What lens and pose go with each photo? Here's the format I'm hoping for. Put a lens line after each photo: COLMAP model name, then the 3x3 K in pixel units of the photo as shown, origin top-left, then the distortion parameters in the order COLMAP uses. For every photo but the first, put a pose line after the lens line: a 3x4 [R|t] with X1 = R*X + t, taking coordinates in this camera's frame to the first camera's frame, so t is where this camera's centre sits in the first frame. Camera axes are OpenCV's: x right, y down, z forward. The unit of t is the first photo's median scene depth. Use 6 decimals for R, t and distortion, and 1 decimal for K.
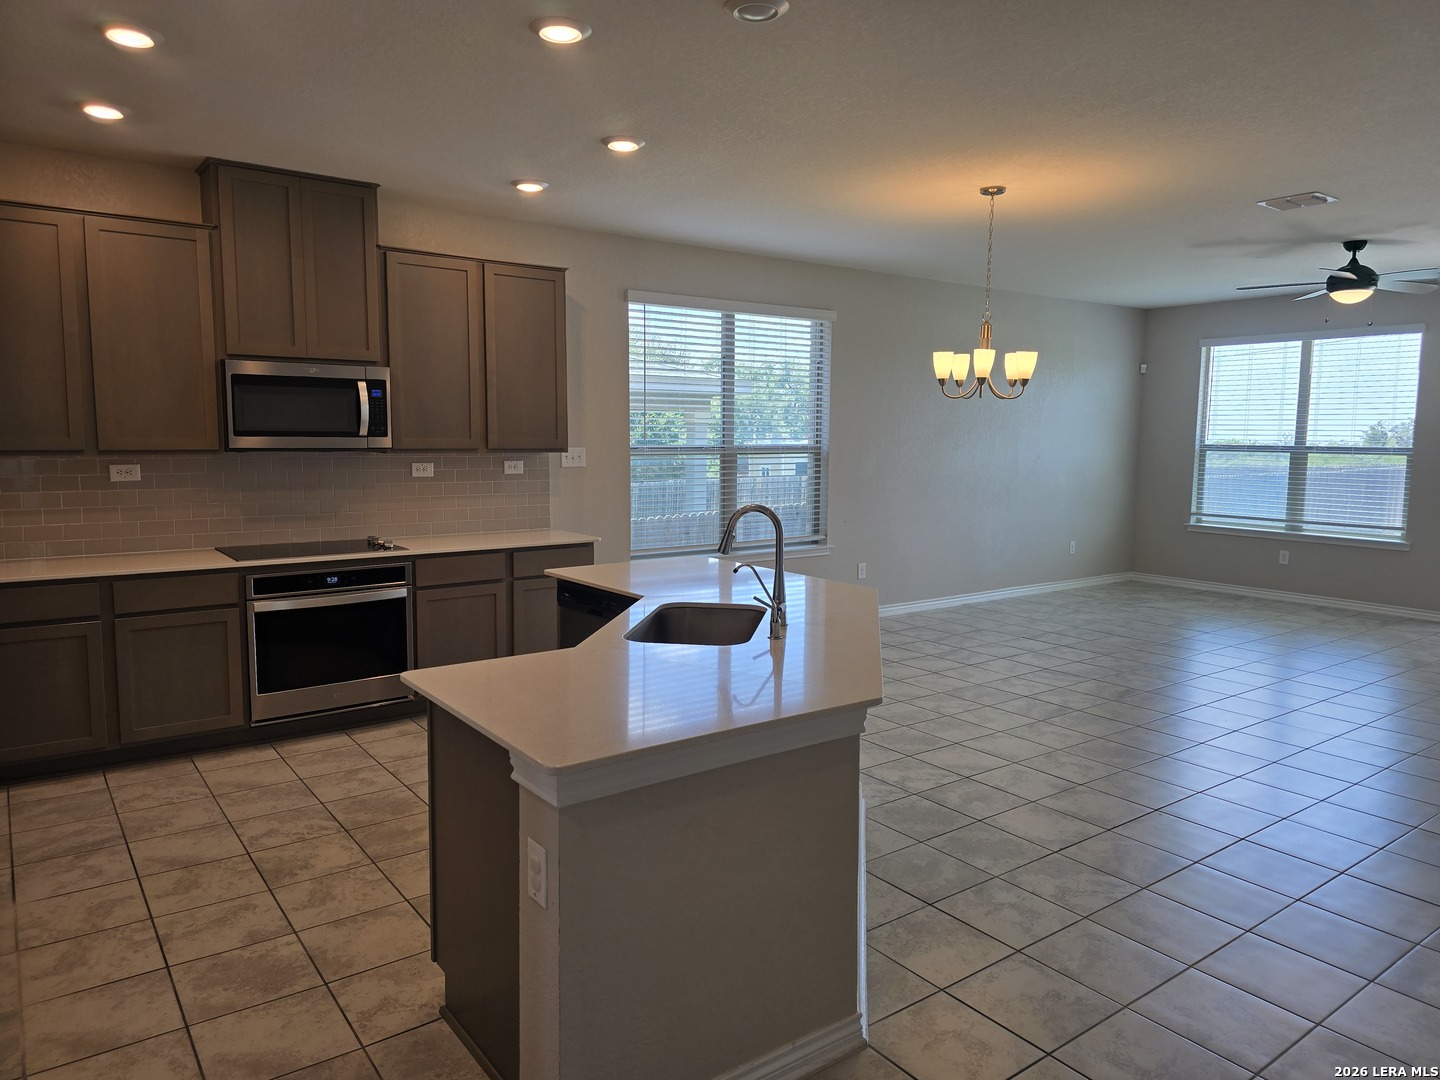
lens RADIAL K [[952.3, 0, 720.0], [0, 952.3, 540.0], [0, 0, 1]] dist [0.054134, -0.042381]
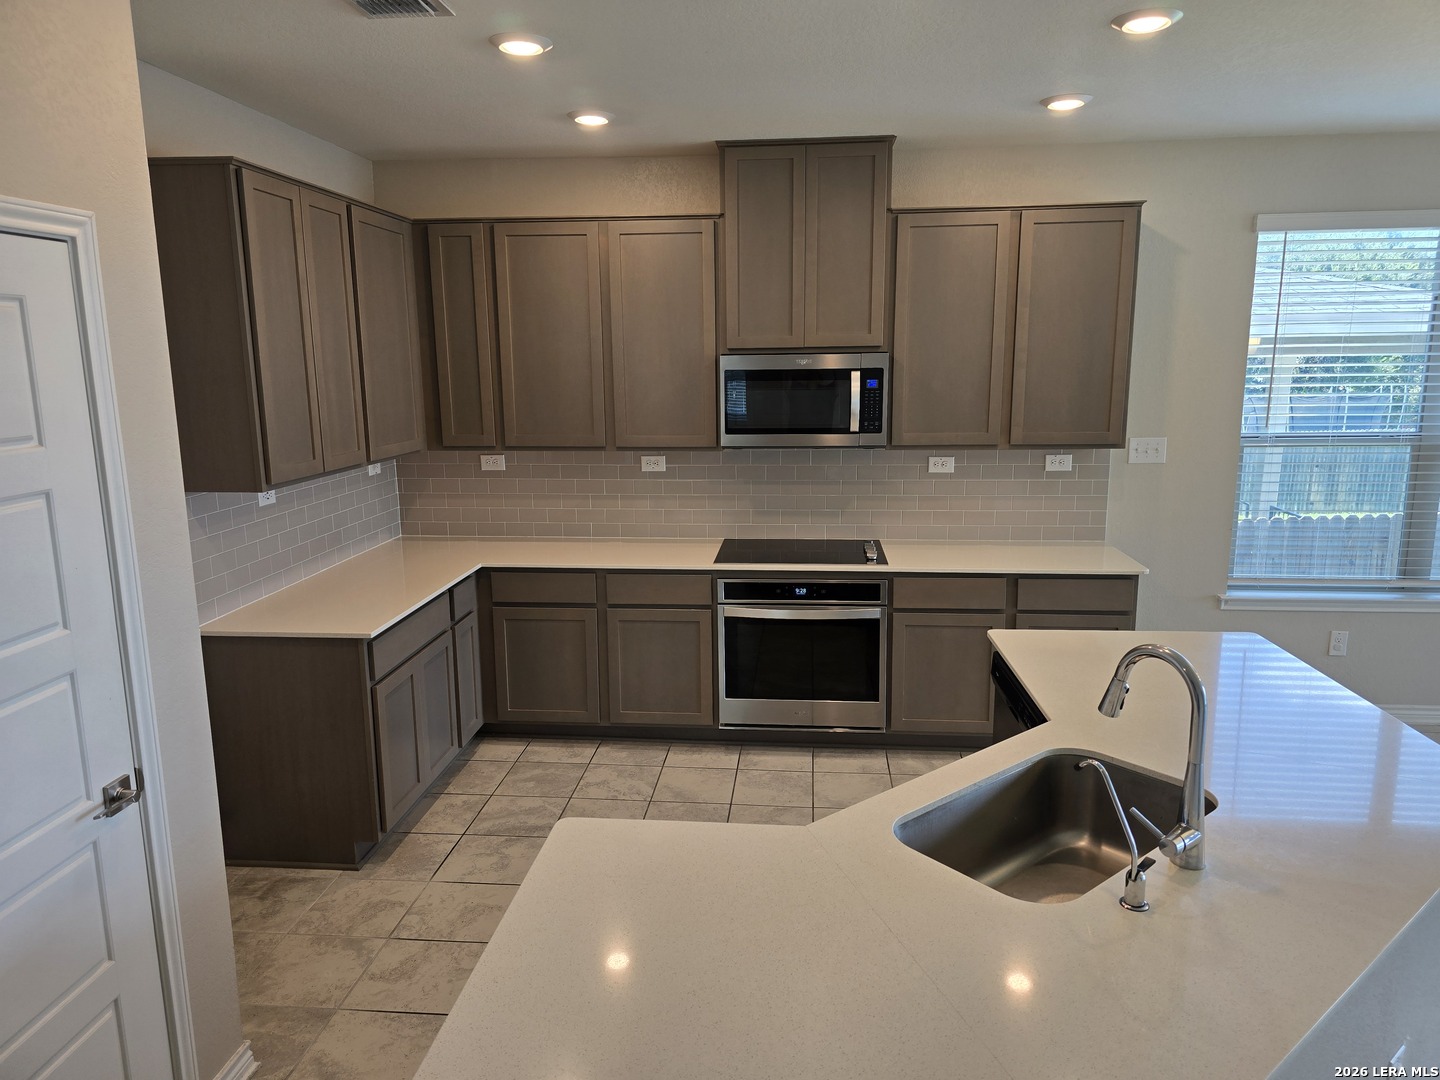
lens RADIAL K [[952.3, 0, 720.0], [0, 952.3, 540.0], [0, 0, 1]] dist [0.054134, -0.042381]
pose [[0.746904, 0.109450, -0.655862, 0.128277], [-0.060485, 0.993454, 0.096907, -0.088256], [0.662175, -0.032711, 0.748635, 0.253535]]
